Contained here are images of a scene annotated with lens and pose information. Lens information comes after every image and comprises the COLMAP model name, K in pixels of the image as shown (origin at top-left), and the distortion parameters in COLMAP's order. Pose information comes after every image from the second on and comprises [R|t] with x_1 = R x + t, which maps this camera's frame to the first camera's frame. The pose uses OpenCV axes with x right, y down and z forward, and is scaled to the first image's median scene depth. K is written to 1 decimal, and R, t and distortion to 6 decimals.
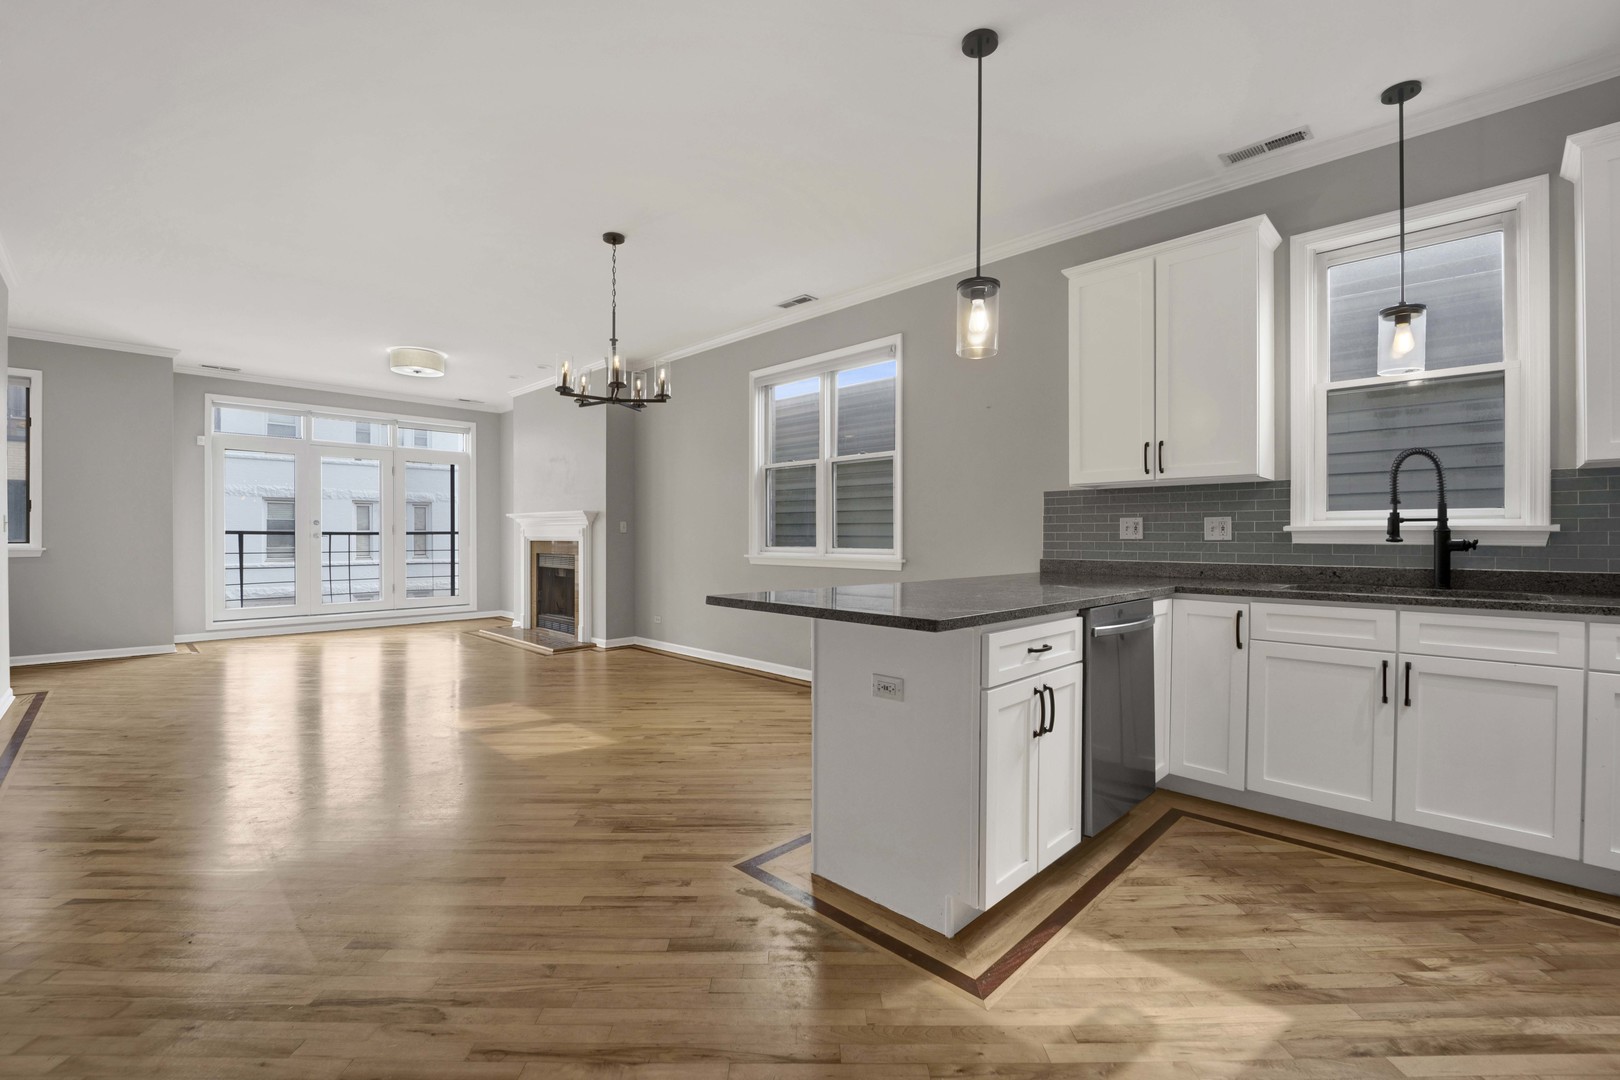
lens RADIAL K [[694.3, 0, 802.1], [0, 694.3, 541.6], [0, 0, 1]] dist [-0.020850, -0.000817]
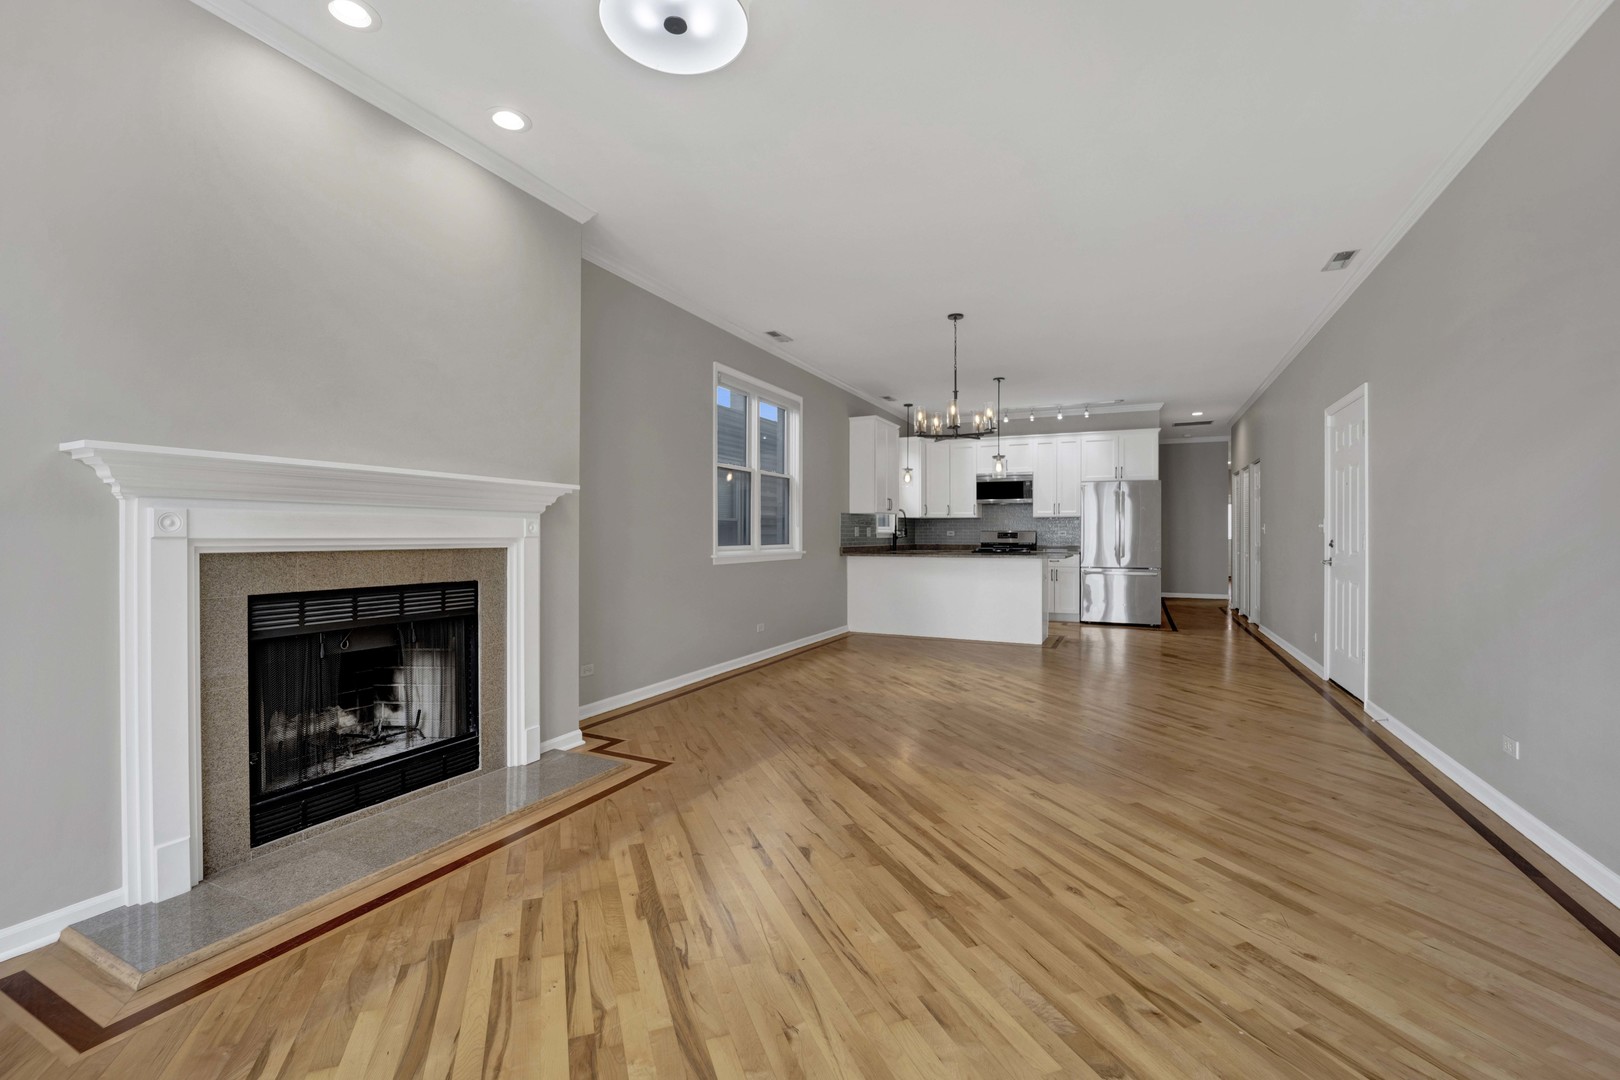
lens RADIAL K [[687.0, 0, 811.6], [0, 687.0, 536.2], [0, 0, 1]] dist [-0.020979, -0.000499]
pose [[-0.344568, -0.004292, 0.938752, -1.554228], [0.004441, 0.999971, 0.006202, -0.018480], [-0.938751, 0.006306, -0.344539, 1.869894]]
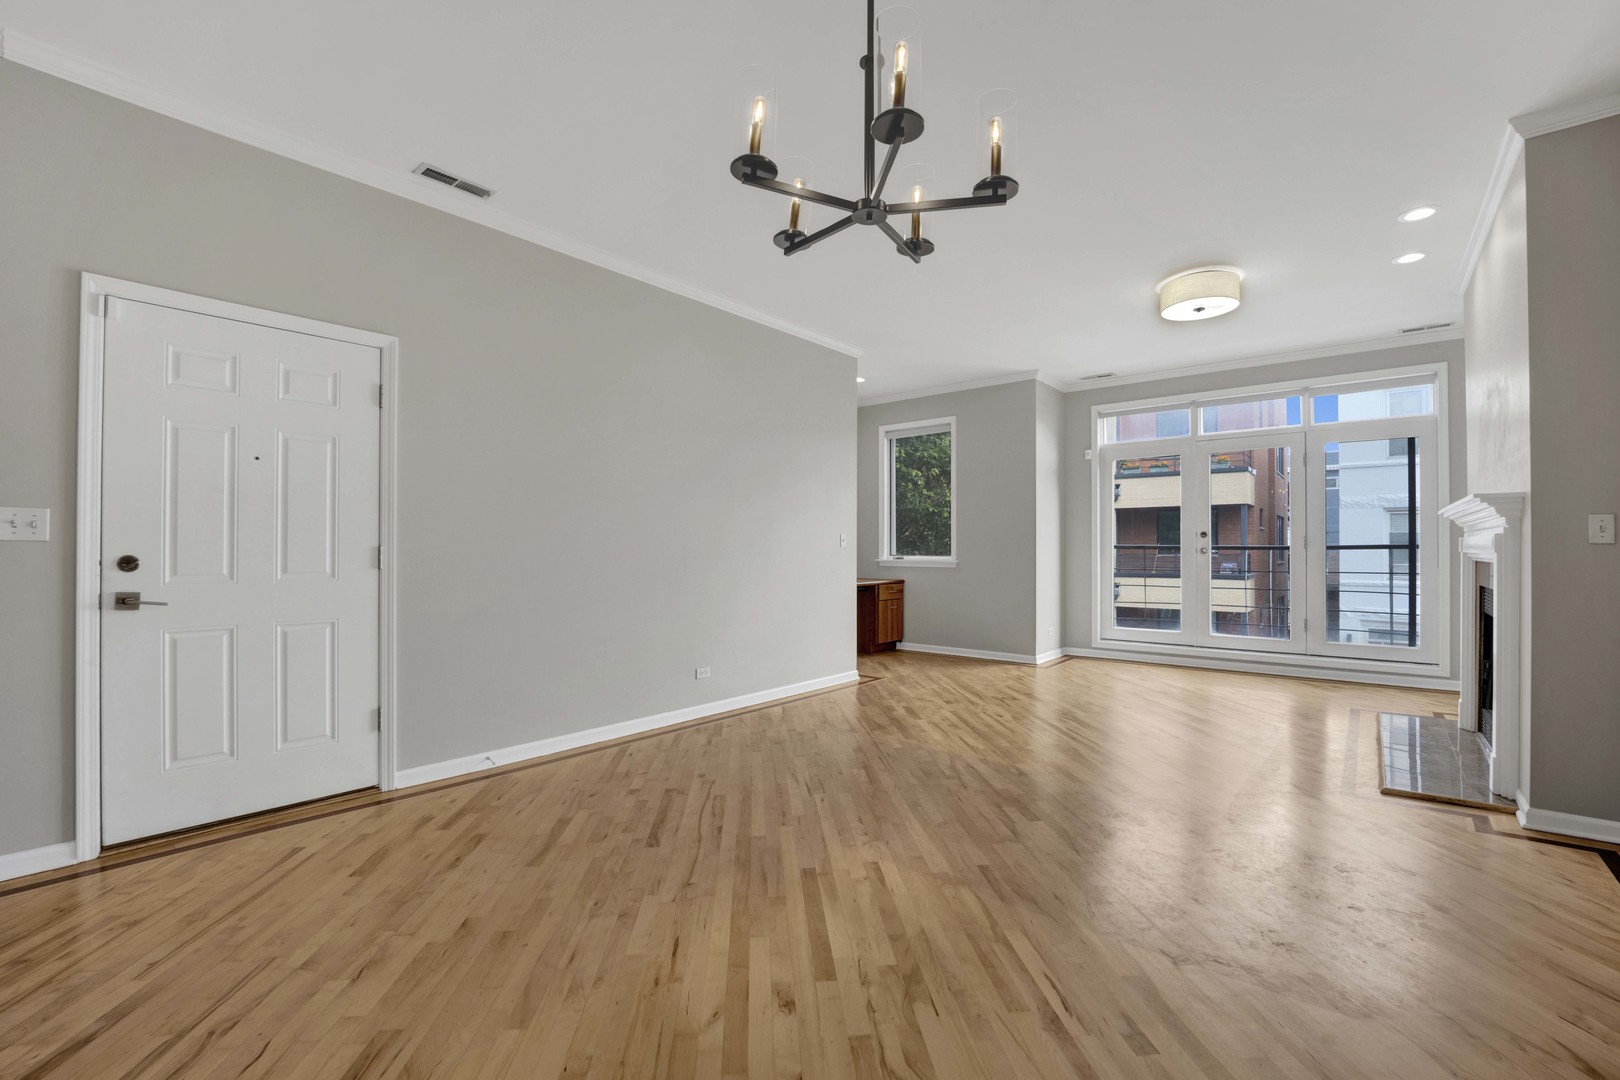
lens RADIAL K [[679.8, 0, 818.4], [0, 679.8, 545.0], [0, 0, 1]] dist [-0.020380, -0.000267]
pose [[0.093191, -0.007505, -0.995620, 0.121554], [-0.009724, 0.999917, -0.008448, -0.008704], [0.995601, 0.010469, 0.093110, 1.009250]]
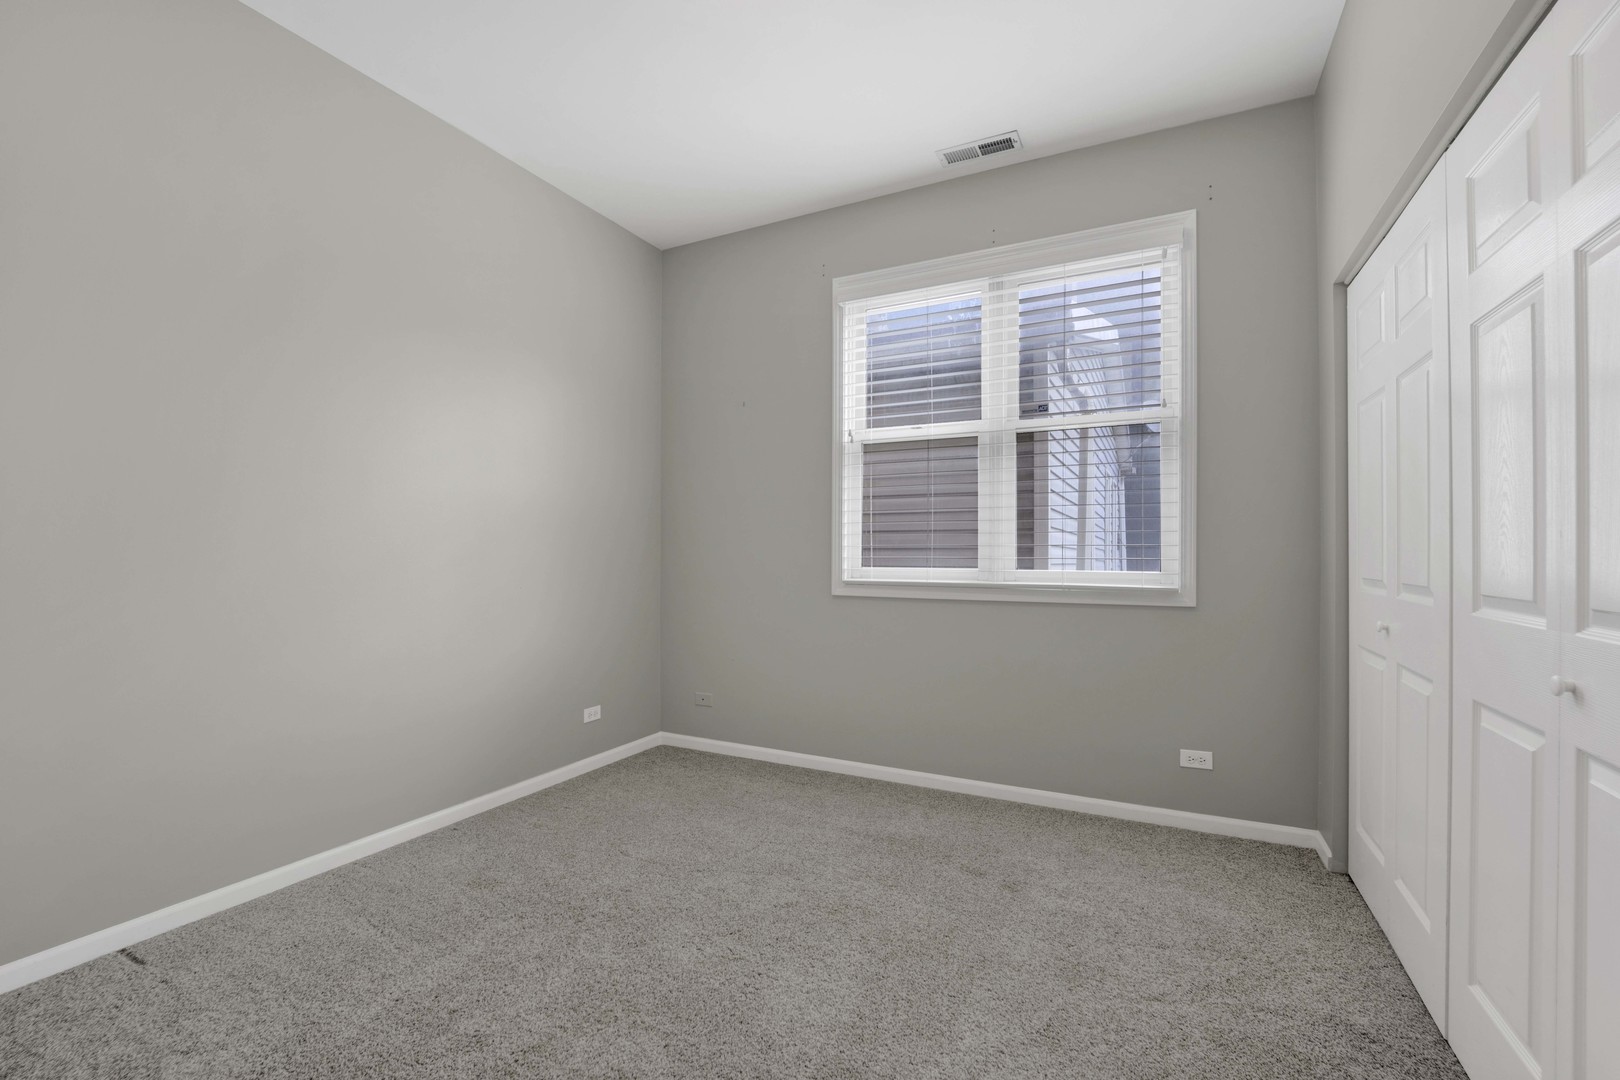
lens RADIAL K [[696.4, 0, 809.4], [0, 696.4, 570.7], [0, 0, 1]] dist [-0.021264, -0.000247]
pose [[0.950155, -0.011226, 0.311577, -0.454616], [0.002641, 0.999606, 0.027960, -0.008184], [-0.311768, -0.025744, 0.949809, 0.659843]]
